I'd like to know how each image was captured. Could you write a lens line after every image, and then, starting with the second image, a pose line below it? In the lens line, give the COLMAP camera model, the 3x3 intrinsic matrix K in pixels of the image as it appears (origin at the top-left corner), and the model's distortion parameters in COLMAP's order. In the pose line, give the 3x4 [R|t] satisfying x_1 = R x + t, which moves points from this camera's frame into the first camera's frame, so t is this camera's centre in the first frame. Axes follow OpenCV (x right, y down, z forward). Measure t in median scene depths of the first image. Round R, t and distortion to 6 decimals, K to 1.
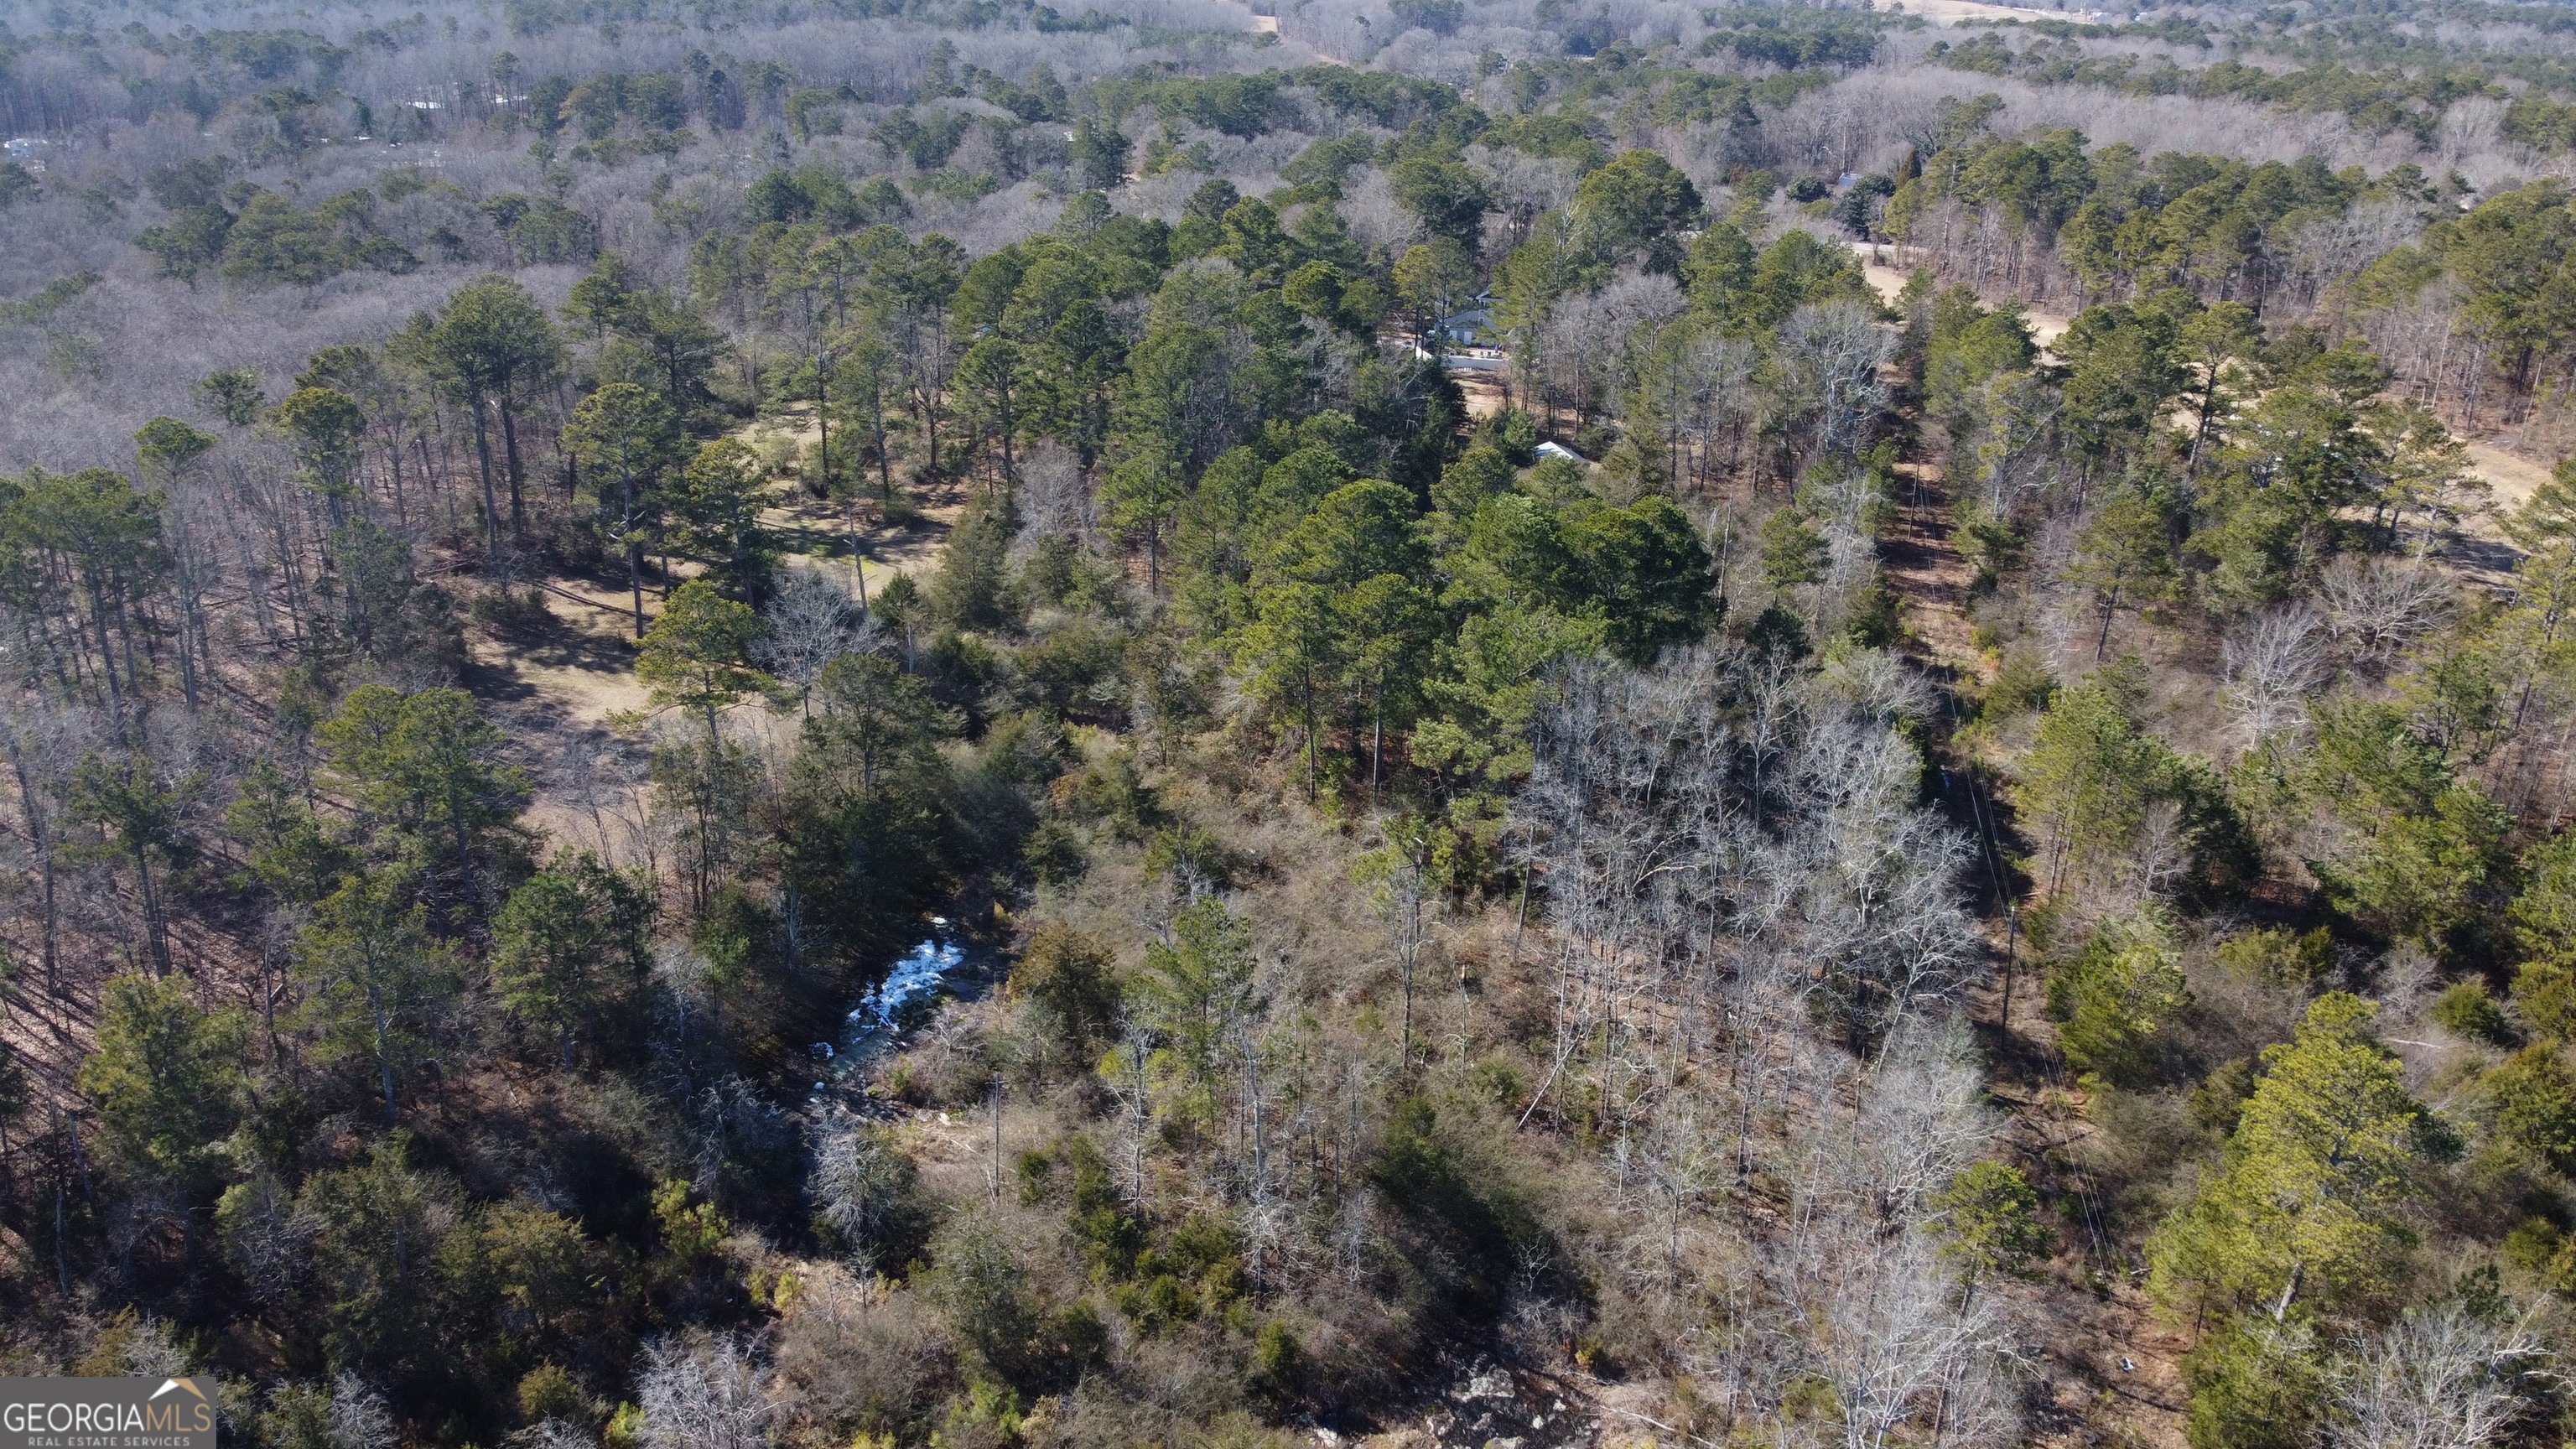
lens RADIAL K [[1943.5, 0, 1288.0], [0, 1943.5, 724.5], [0, 0, 1]] dist [0.006670, -0.011640]
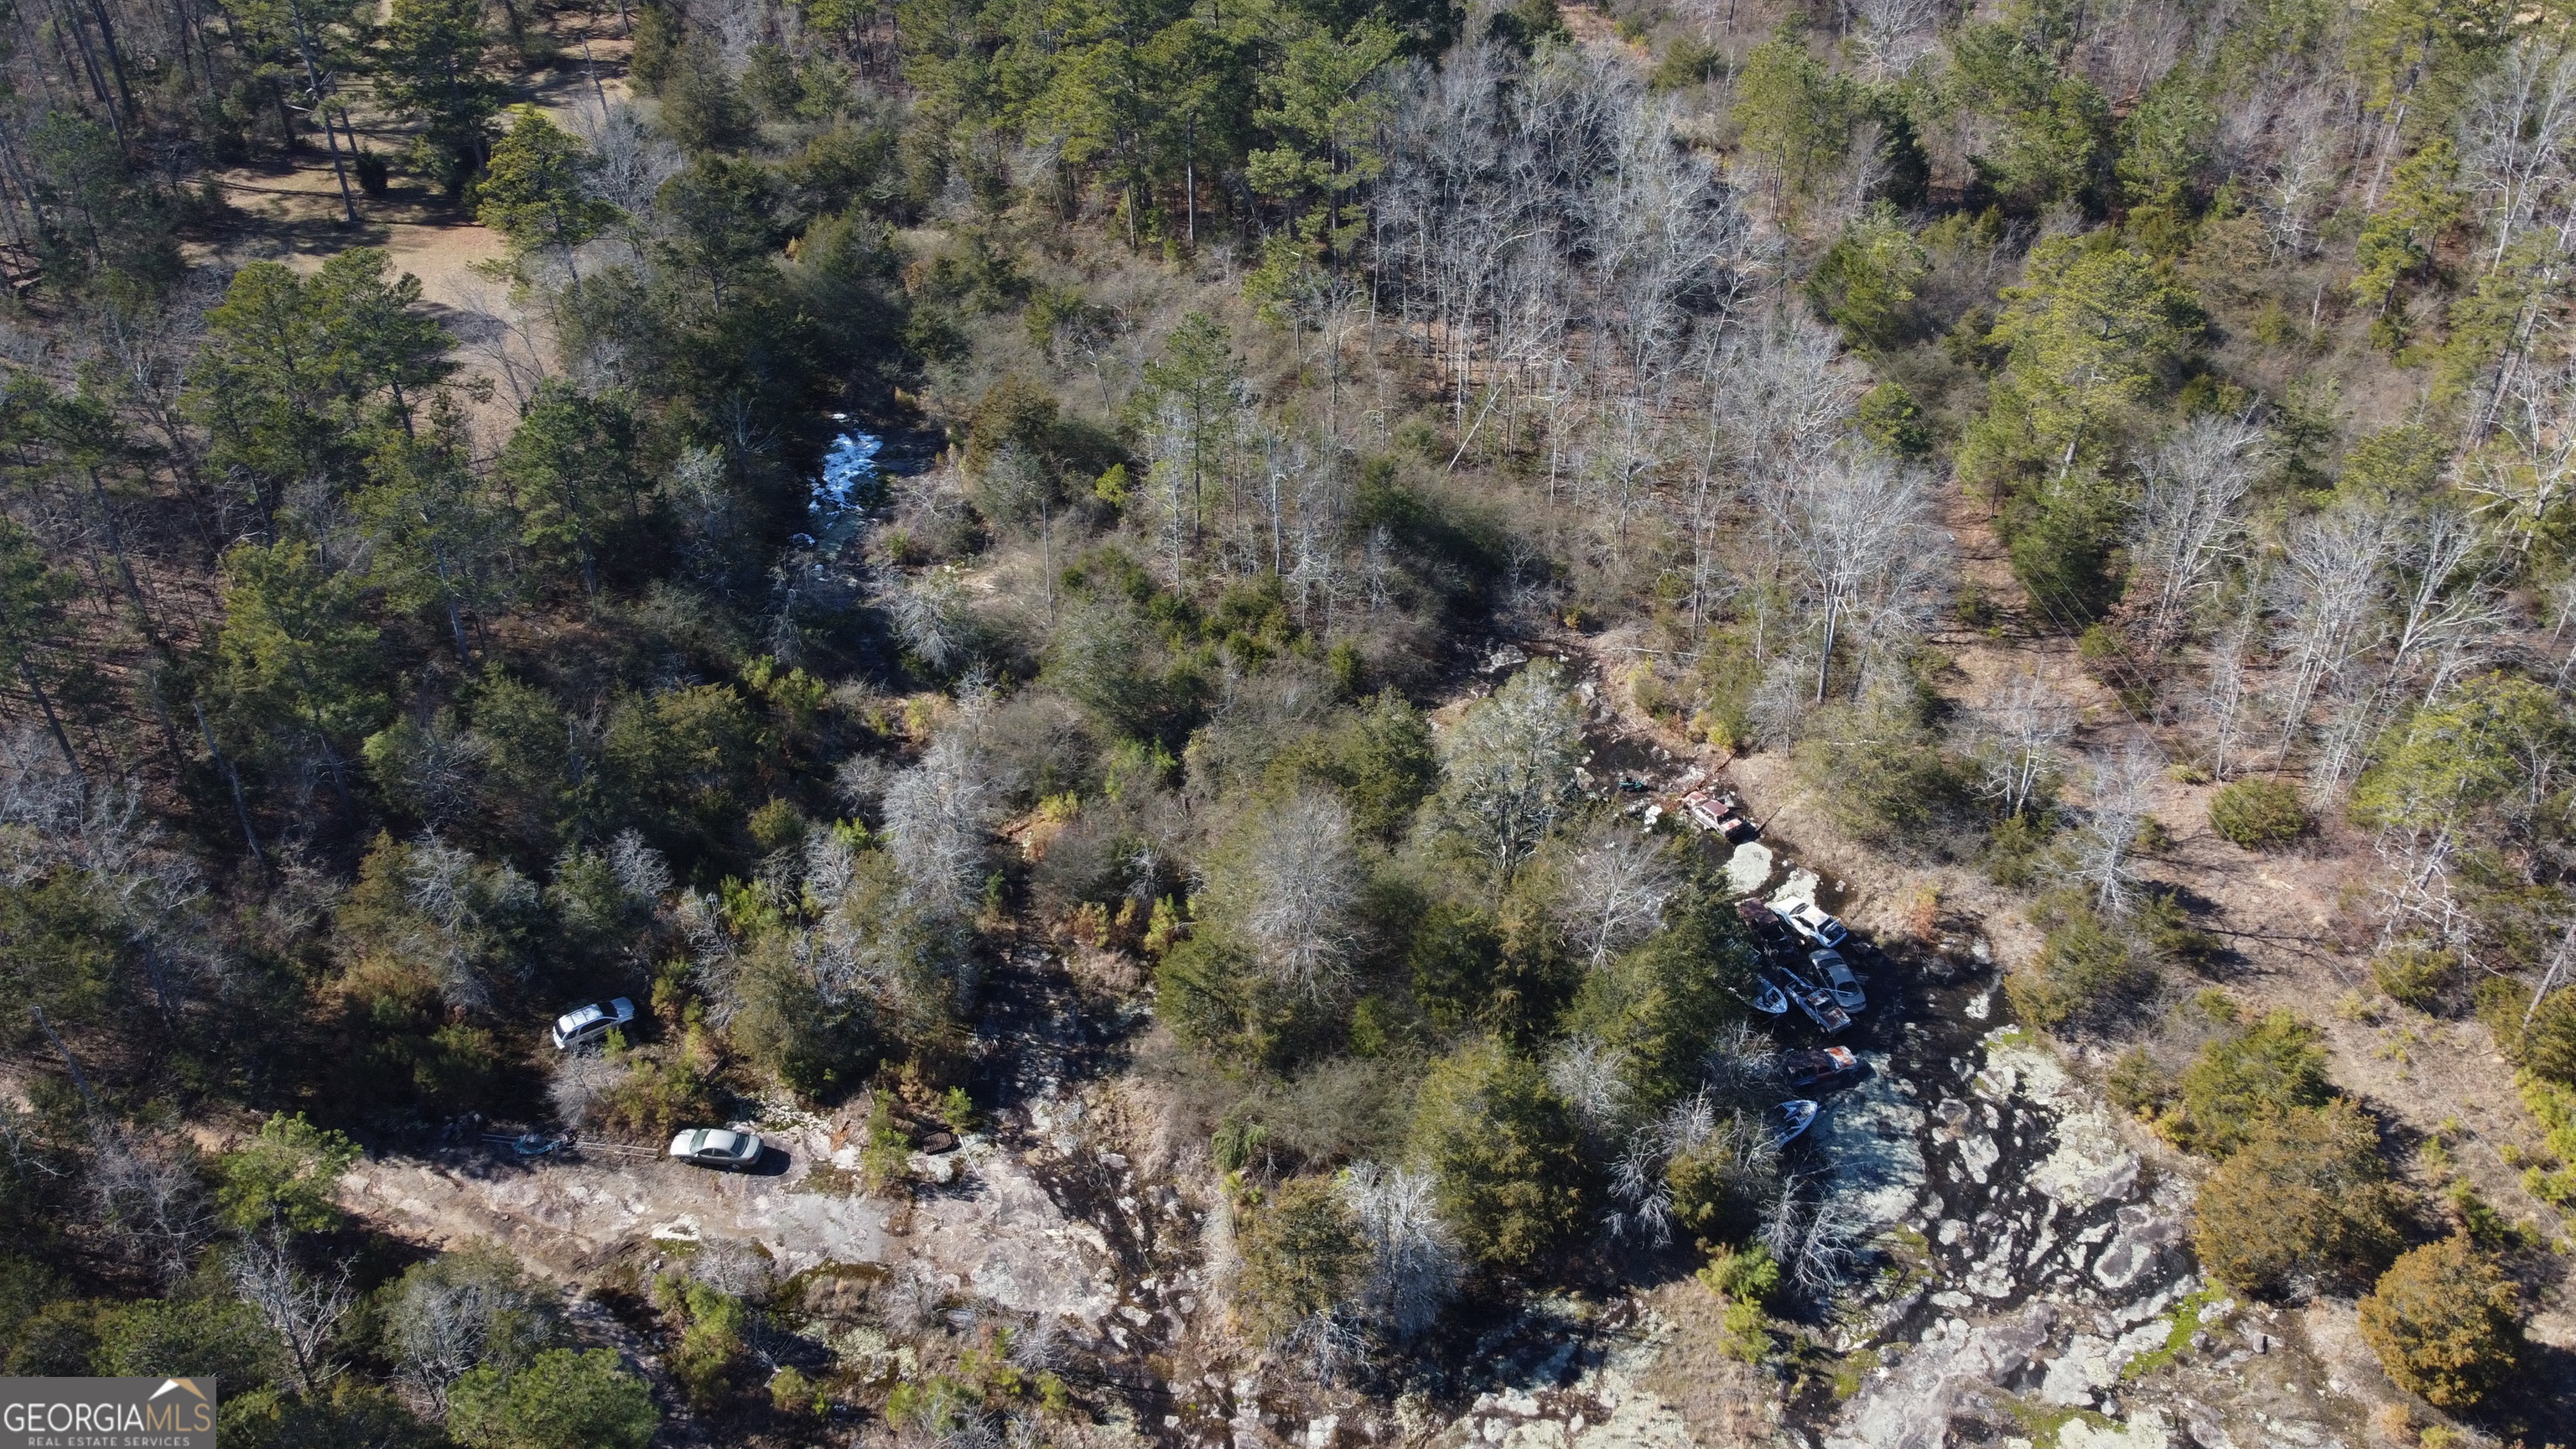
lens RADIAL K [[1948.3, 0, 1282.3], [0, 1948.3, 719.6], [0, 0, 1]] dist [0.007370, -0.014206]
pose [[0.944443, -0.218169, 0.245824, -0.258991], [0.155534, 0.955544, 0.250491, 0.031390], [-0.289545, -0.198340, 0.936389, -0.102809]]
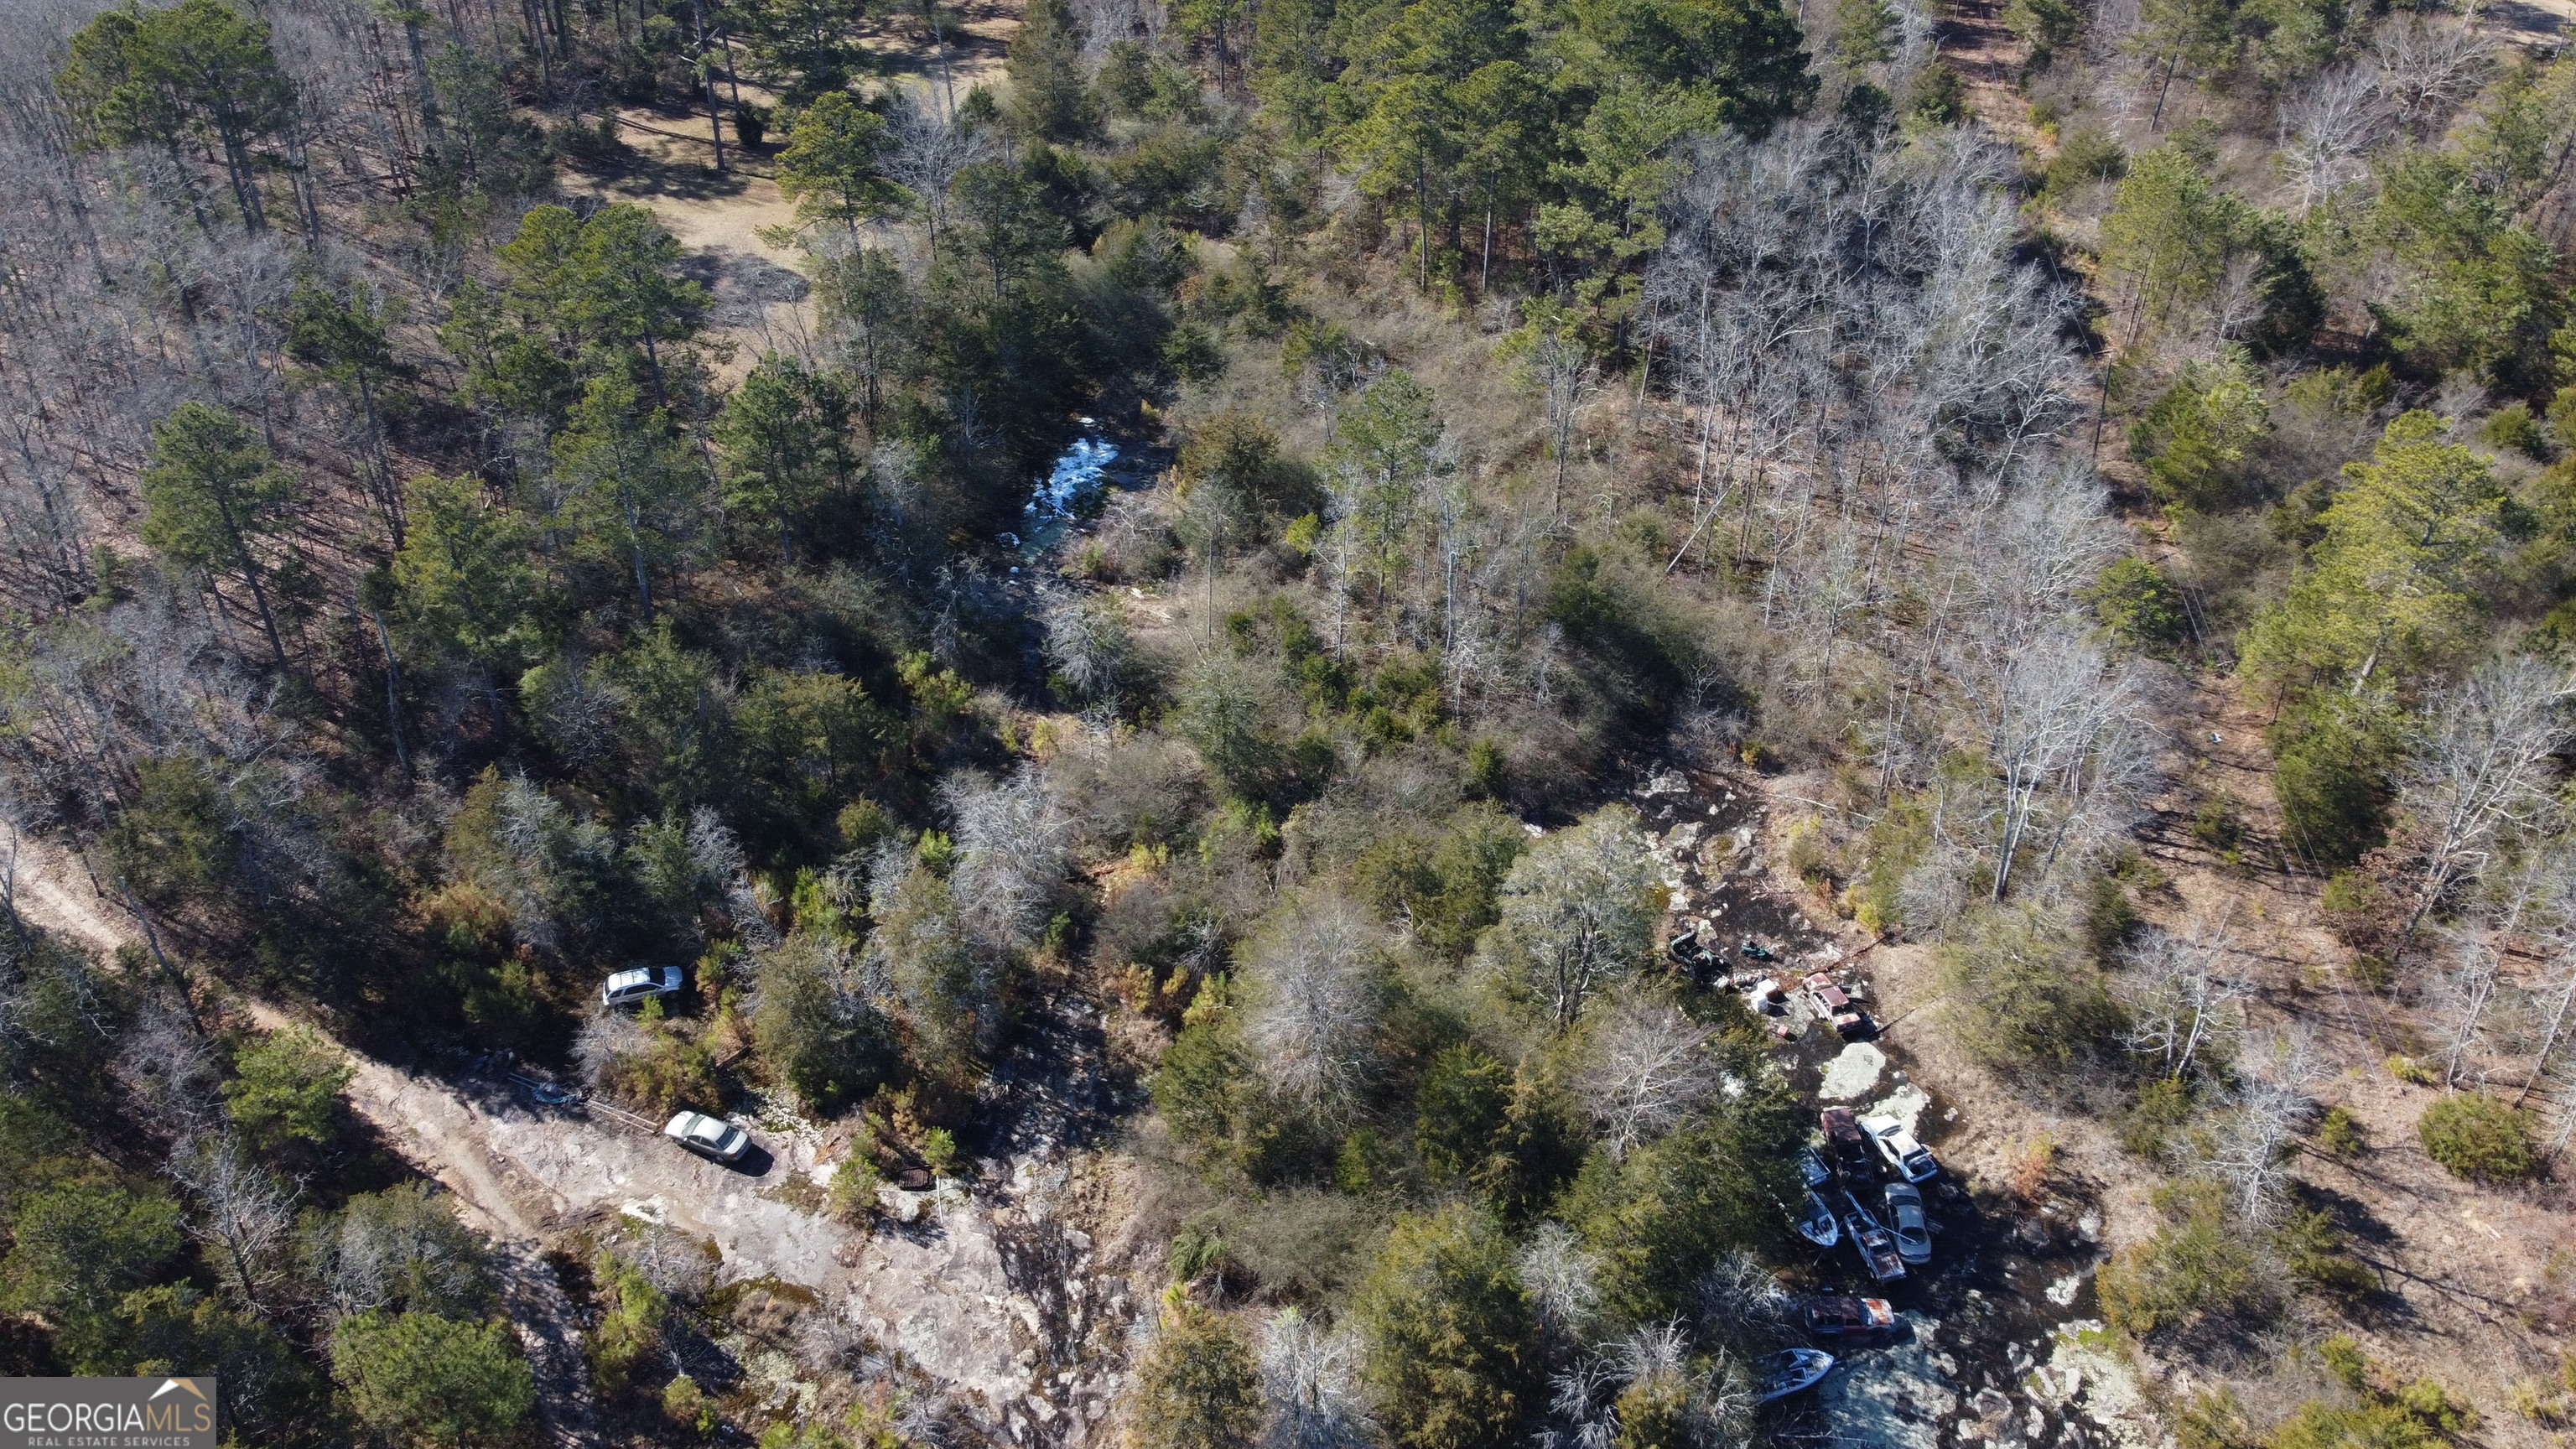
lens RADIAL K [[1943.5, 0, 1288.0], [0, 1943.5, 724.5], [0, 0, 1]] dist [0.006670, -0.011640]
pose [[0.998380, -0.047249, 0.031702, -0.115952], [0.038740, 0.972545, 0.229469, 0.024118], [-0.041674, -0.227869, 0.972800, -0.077302]]
